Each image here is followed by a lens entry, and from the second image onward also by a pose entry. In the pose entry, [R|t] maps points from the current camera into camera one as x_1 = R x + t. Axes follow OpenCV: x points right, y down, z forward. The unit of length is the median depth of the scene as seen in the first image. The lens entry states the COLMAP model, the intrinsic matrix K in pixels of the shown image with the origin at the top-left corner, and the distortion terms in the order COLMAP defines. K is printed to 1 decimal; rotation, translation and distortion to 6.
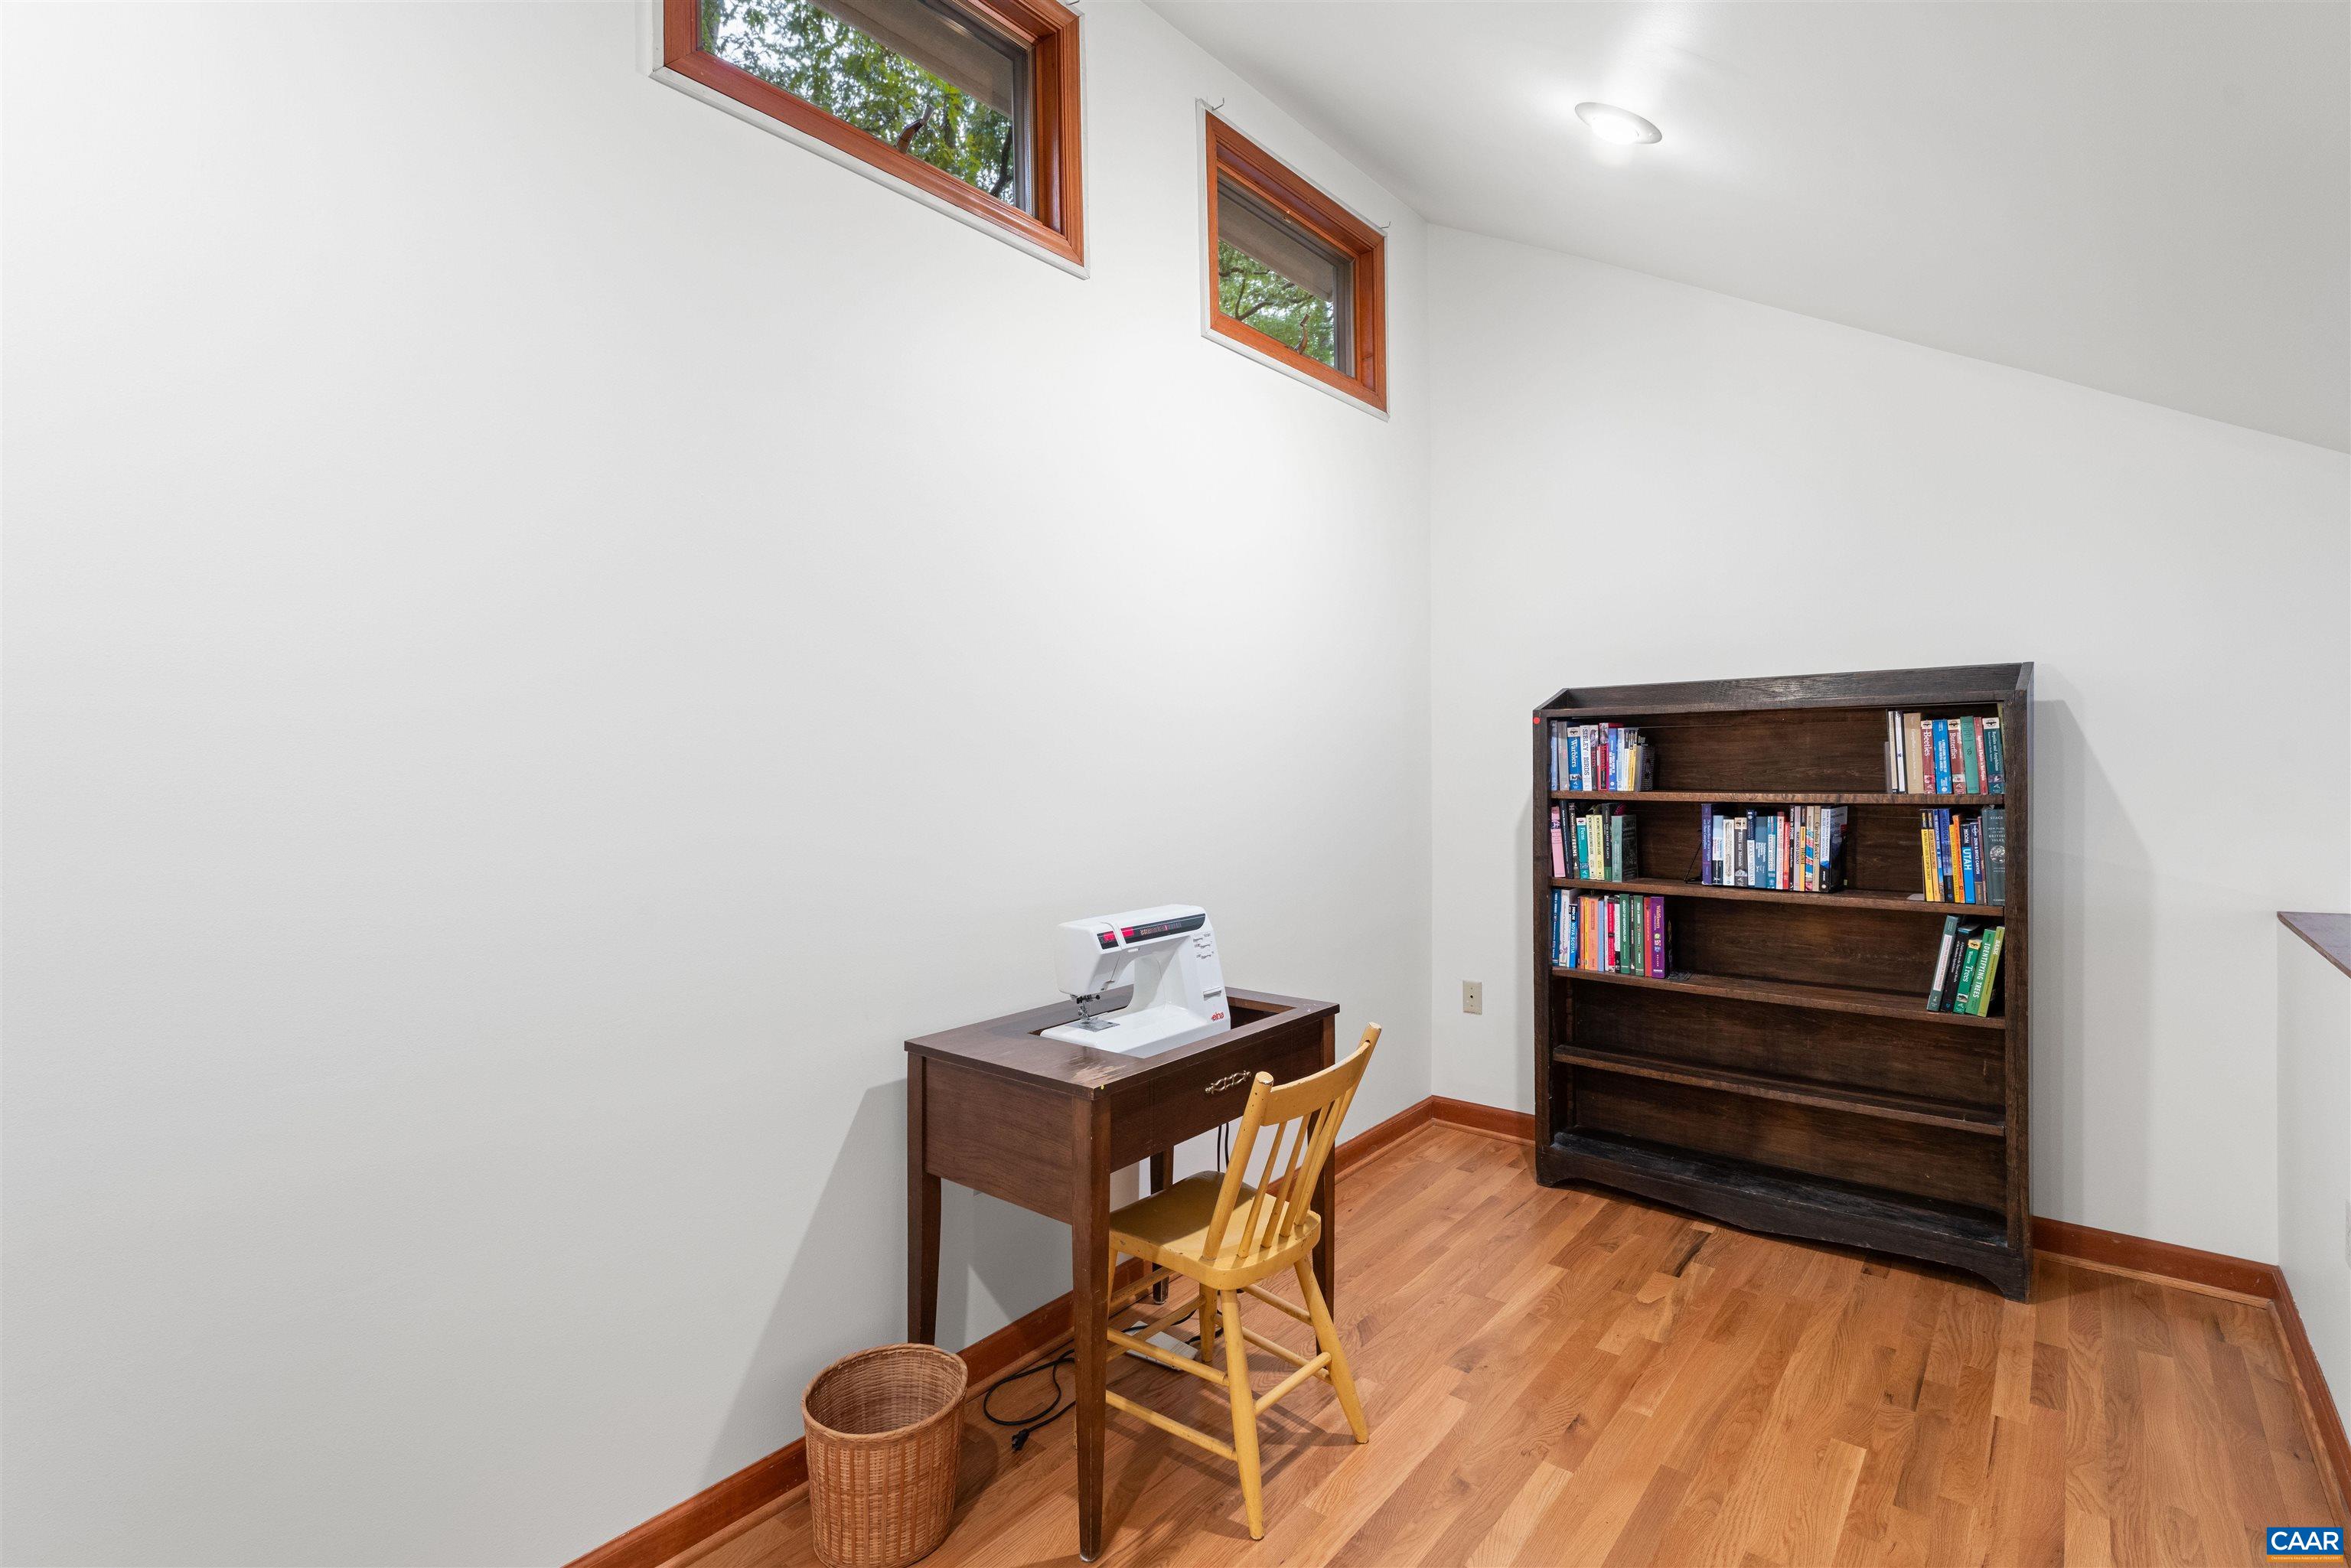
lens RADIAL K [[1098.9, 0, 1168.5], [0, 1098.9, 766.6], [0, 0, 1]] dist [-0.000815, 0.000160]
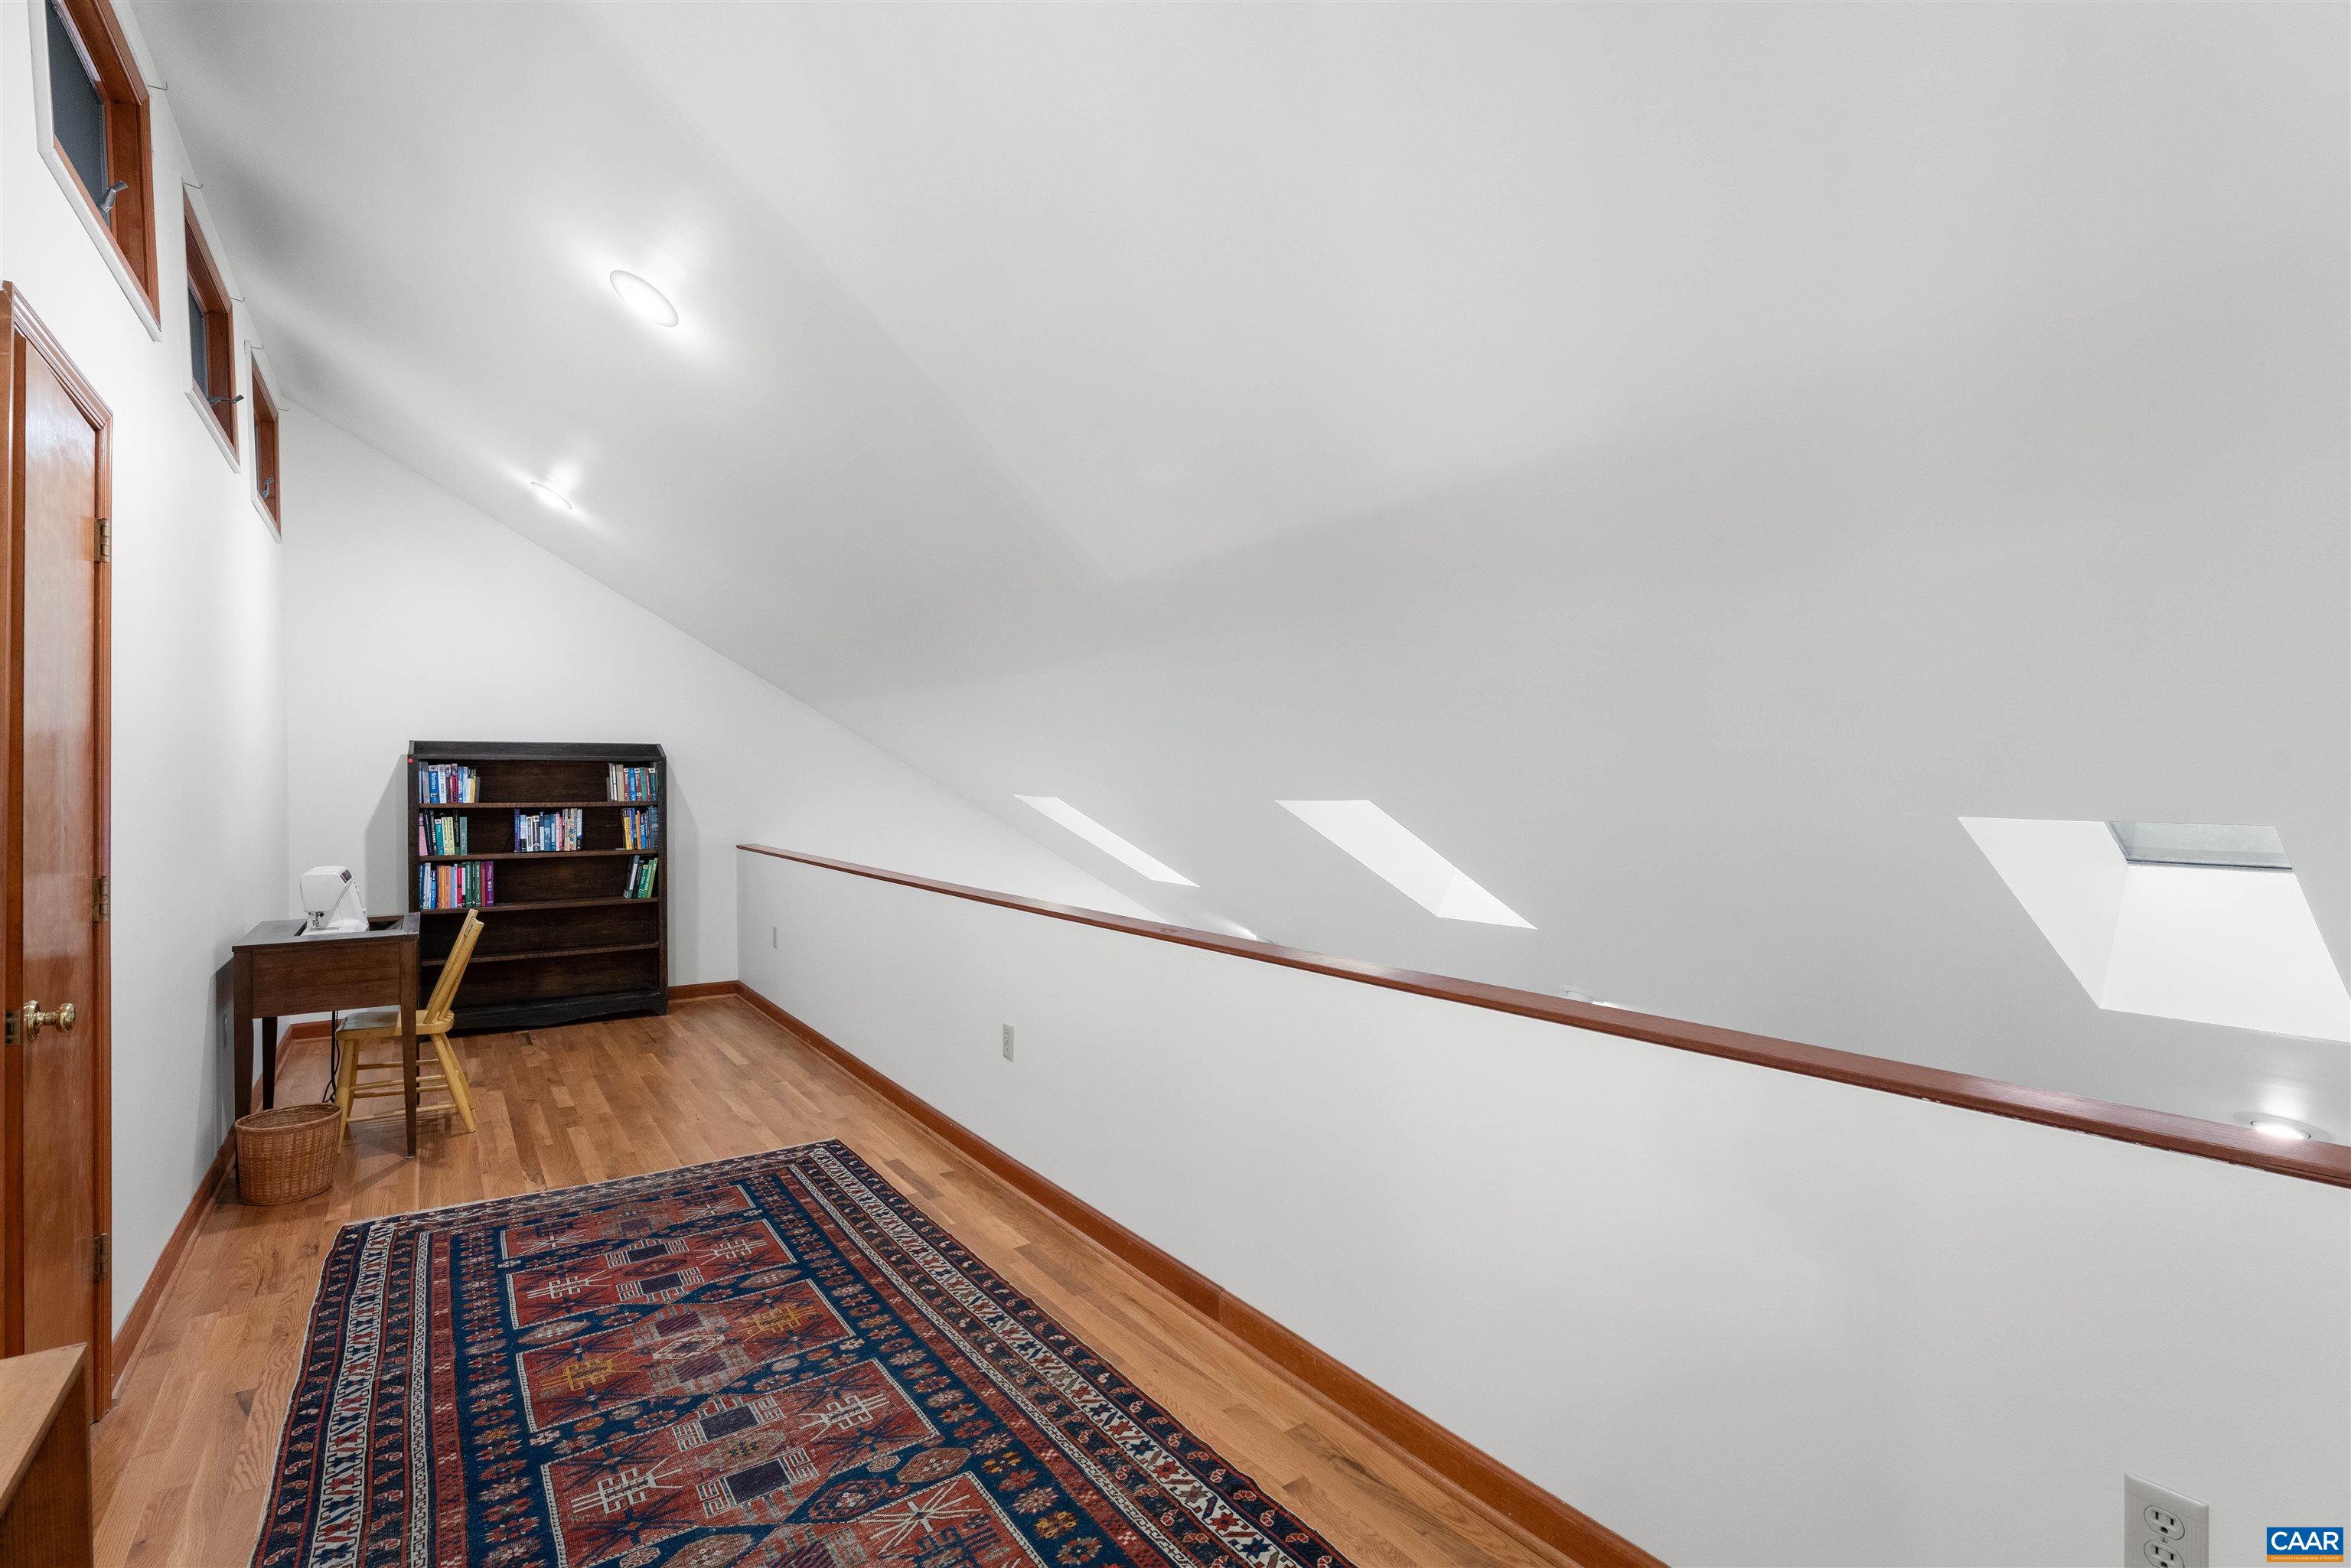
lens RADIAL K [[1098.9, 0, 1170.9], [0, 1098.9, 789.5], [0, 0, 1]] dist [-0.000815, 0.000160]
pose [[0.268676, 0.005495, 0.963215, -1.022494], [0.007221, 0.999944, -0.007719, 0.023610], [-0.963203, 0.009029, 0.268622, -0.580583]]
